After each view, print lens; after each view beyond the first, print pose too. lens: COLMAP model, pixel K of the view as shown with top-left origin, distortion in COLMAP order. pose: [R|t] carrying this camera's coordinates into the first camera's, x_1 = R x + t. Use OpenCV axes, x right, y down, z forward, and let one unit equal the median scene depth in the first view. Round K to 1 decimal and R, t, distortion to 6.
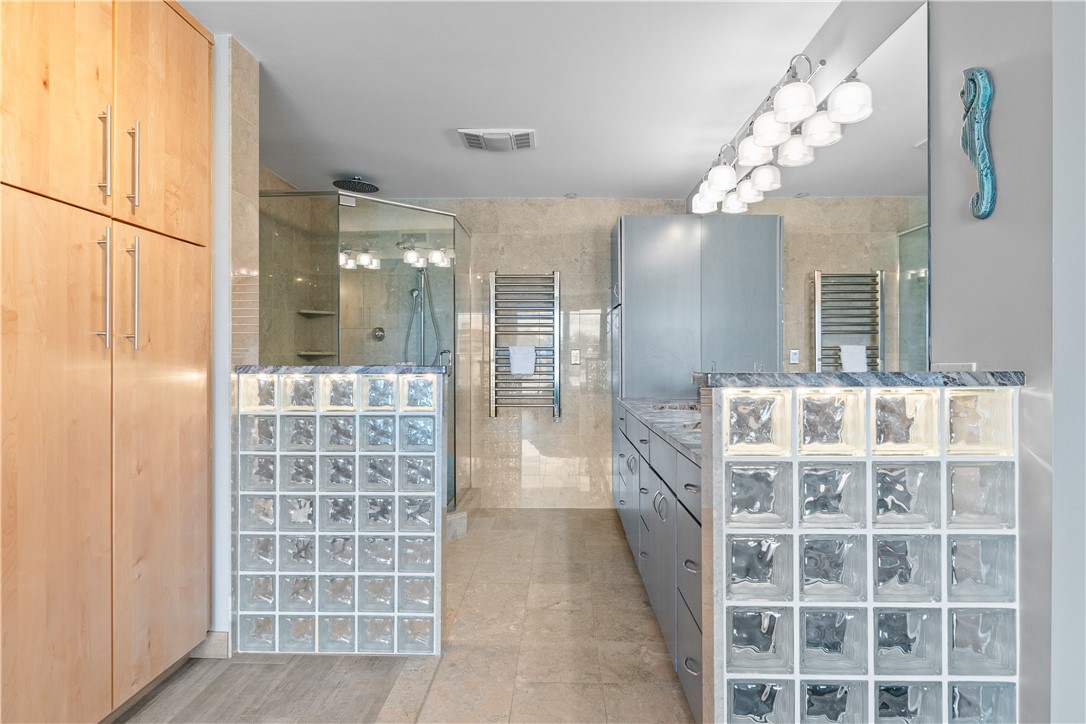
lens RADIAL K [[605.0, 0, 546.5], [0, 605.0, 356.7], [0, 0, 1]] dist [0.002563, -0.000243]
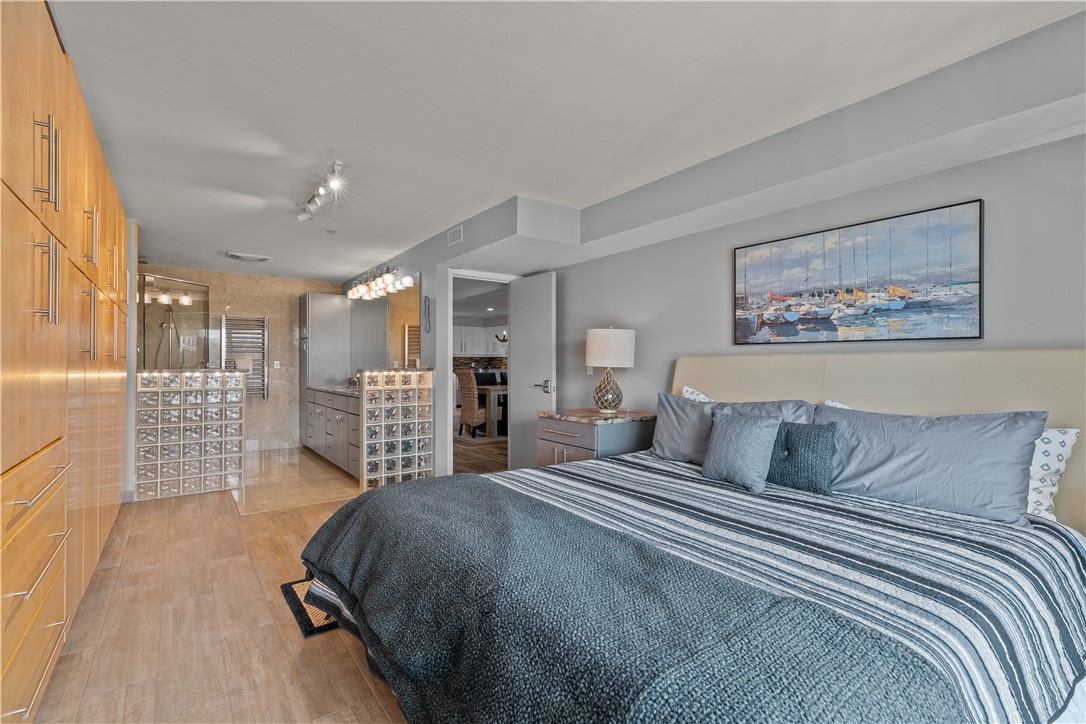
lens RADIAL K [[492.3, 0, 549.0], [0, 492.3, 360.8], [0, 0, 1]] dist [0.002177, 0.000162]
pose [[0.791186, 0.002702, 0.611570, -0.302643], [0.001799, 0.999976, -0.006745, -0.000772], [-0.611573, 0.006437, 0.791162, -0.947964]]
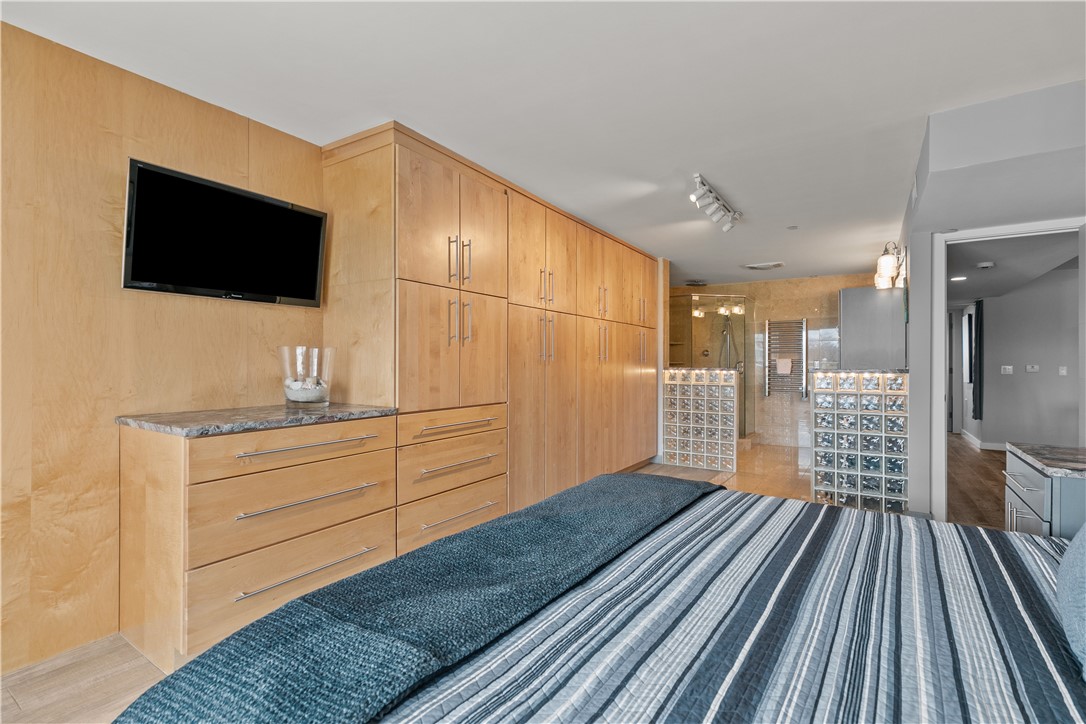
lens RADIAL K [[492.3, 0, 549.0], [0, 492.3, 360.8], [0, 0, 1]] dist [0.002177, 0.000162]
pose [[0.853744, 0.000664, -0.520692, 0.189503], [-0.004201, 0.999975, -0.005612, -0.000685], [0.520675, 0.006978, 0.853726, -0.975273]]
